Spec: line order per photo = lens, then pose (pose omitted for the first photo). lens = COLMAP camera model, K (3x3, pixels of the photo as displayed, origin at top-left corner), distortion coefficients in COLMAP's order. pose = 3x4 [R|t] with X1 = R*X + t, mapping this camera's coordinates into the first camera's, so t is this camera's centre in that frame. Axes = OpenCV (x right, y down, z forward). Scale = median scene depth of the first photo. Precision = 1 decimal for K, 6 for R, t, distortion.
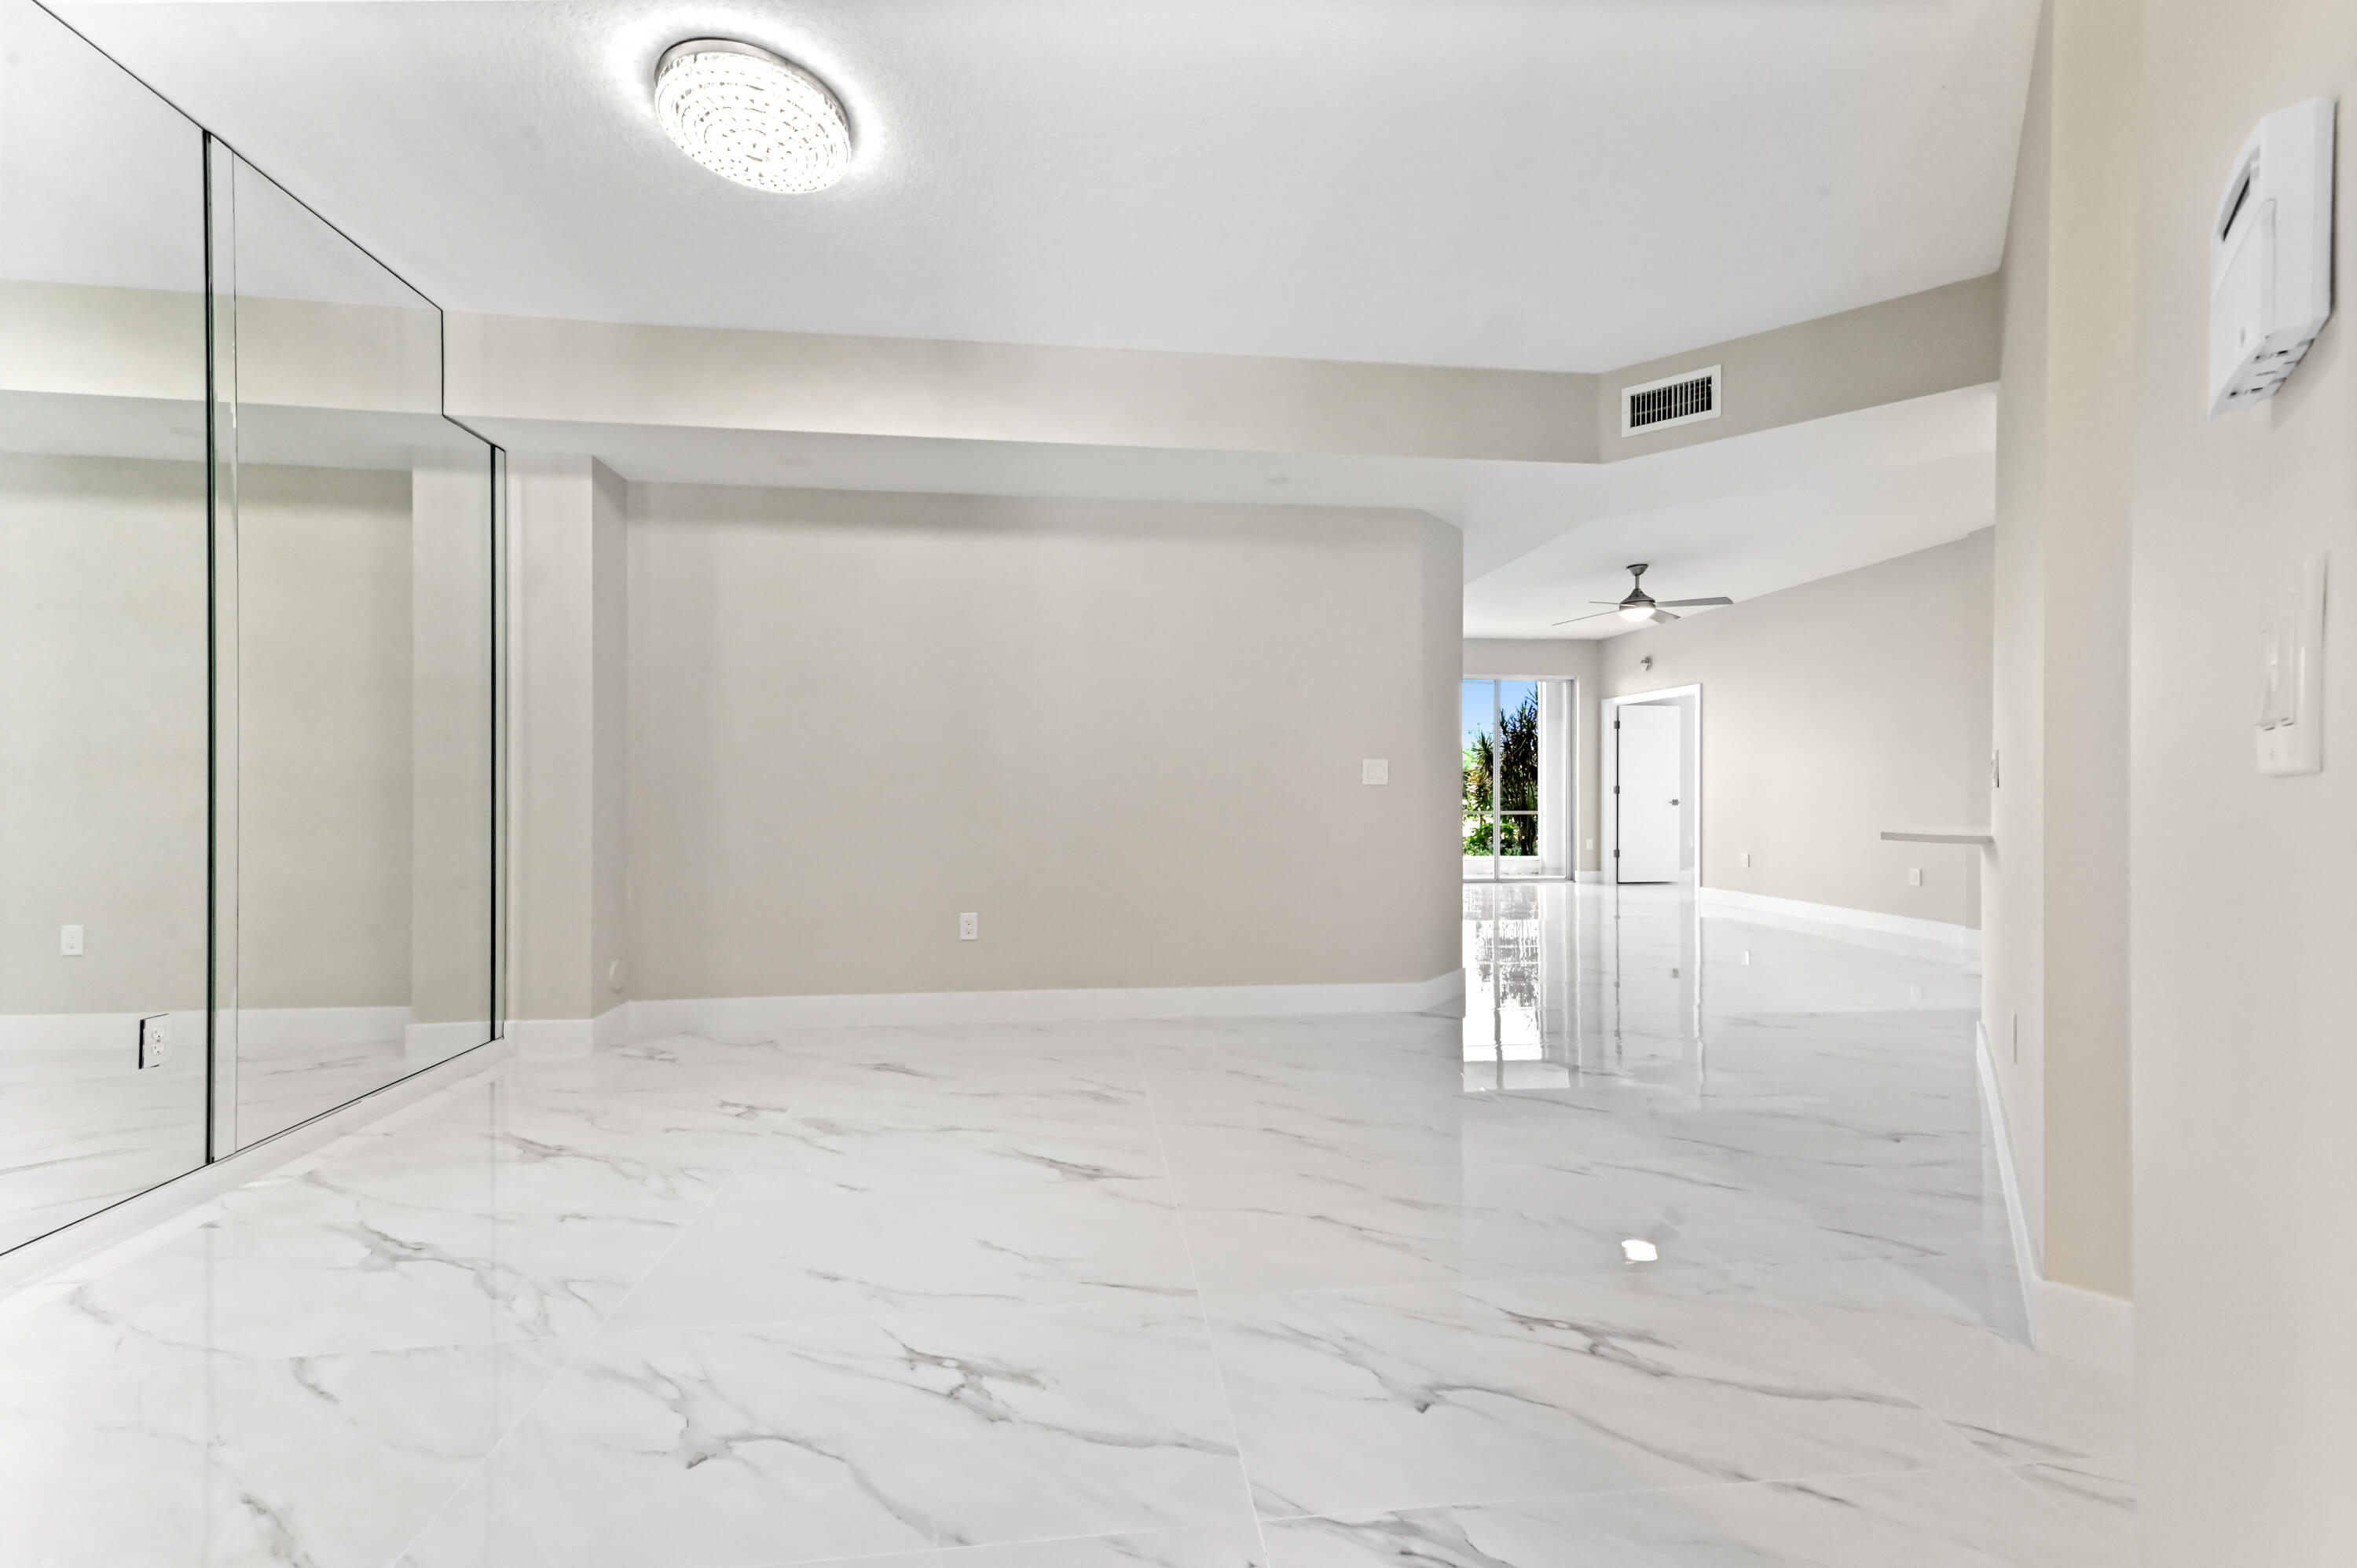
lens RADIAL K [[936.7, 0, 1176.2], [0, 936.7, 788.3], [0, 0, 1]] dist [0.016759, -0.000002]
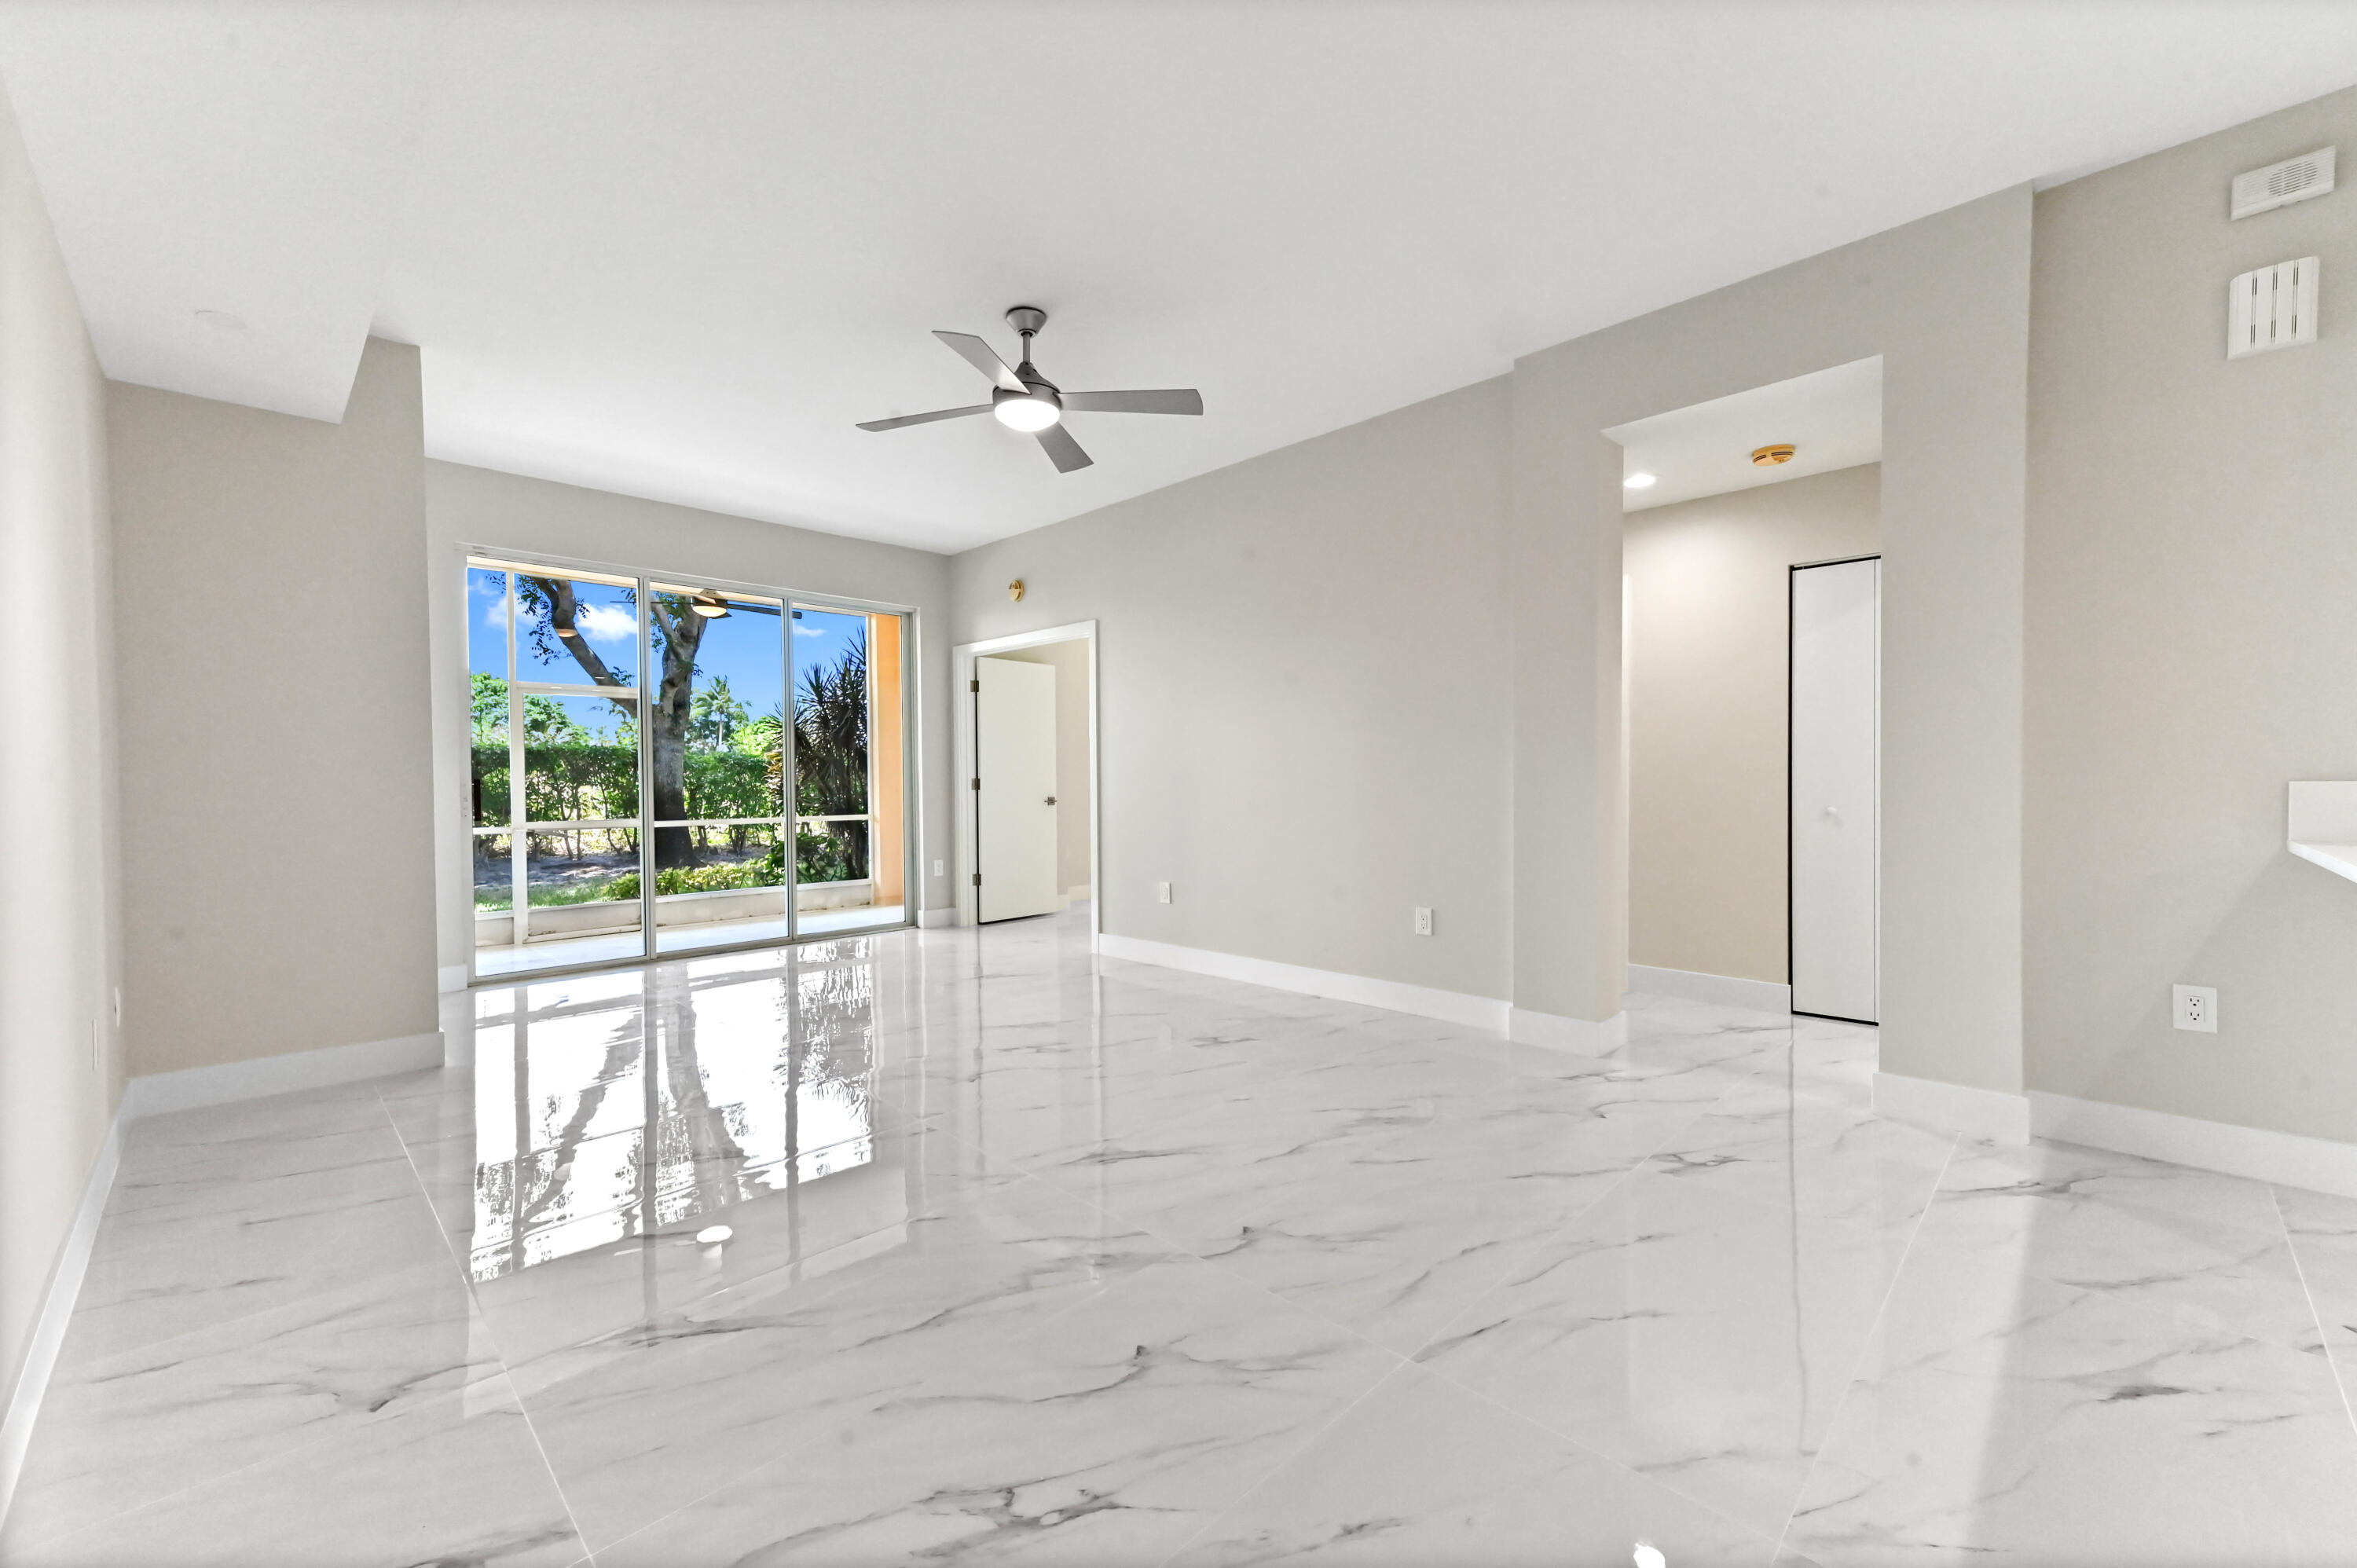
lens RADIAL K [[936.7, 0, 1176.2], [0, 936.7, 788.3], [0, 0, 1]] dist [0.016759, -0.000002]
pose [[0.787249, -0.014963, 0.616454, 0.171163], [0.008931, 0.999877, 0.012865, -0.002737], [-0.616571, -0.004622, 0.787286, 0.390518]]
